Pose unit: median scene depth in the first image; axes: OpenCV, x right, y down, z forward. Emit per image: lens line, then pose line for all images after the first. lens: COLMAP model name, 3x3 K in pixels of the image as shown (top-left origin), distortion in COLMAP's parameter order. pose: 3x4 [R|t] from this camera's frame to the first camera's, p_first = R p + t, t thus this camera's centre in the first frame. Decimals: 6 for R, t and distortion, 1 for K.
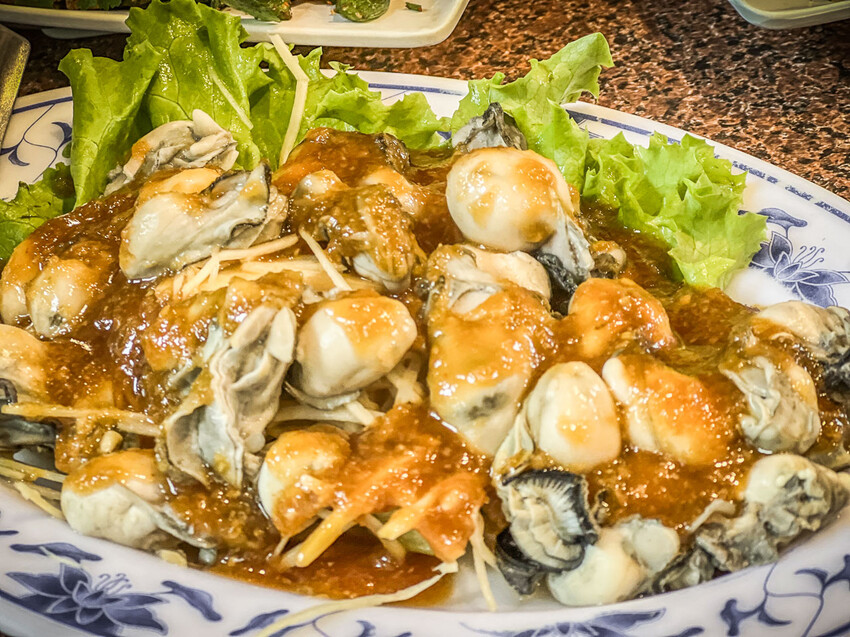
lens RADIAL K [[2022.4, 0, 425.0], [0, 2022.4, 318.5], [0, 0, 1]] dist [-0.329034, 6.864731]
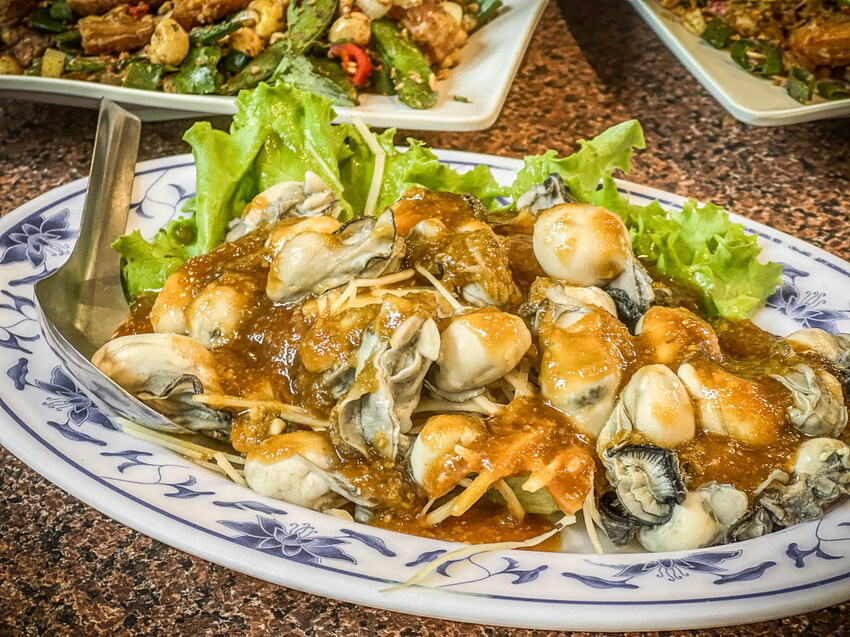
lens RADIAL K [[2022.4, 0, 425.0], [0, 2022.4, 318.5], [0, 0, 1]] dist [-0.329034, 6.864731]
pose [[0.995372, 0.022110, 0.093516, -0.181949], [-0.015623, 0.997457, -0.069537, 0.078850], [-0.094815, 0.067754, 0.993187, -0.237784]]
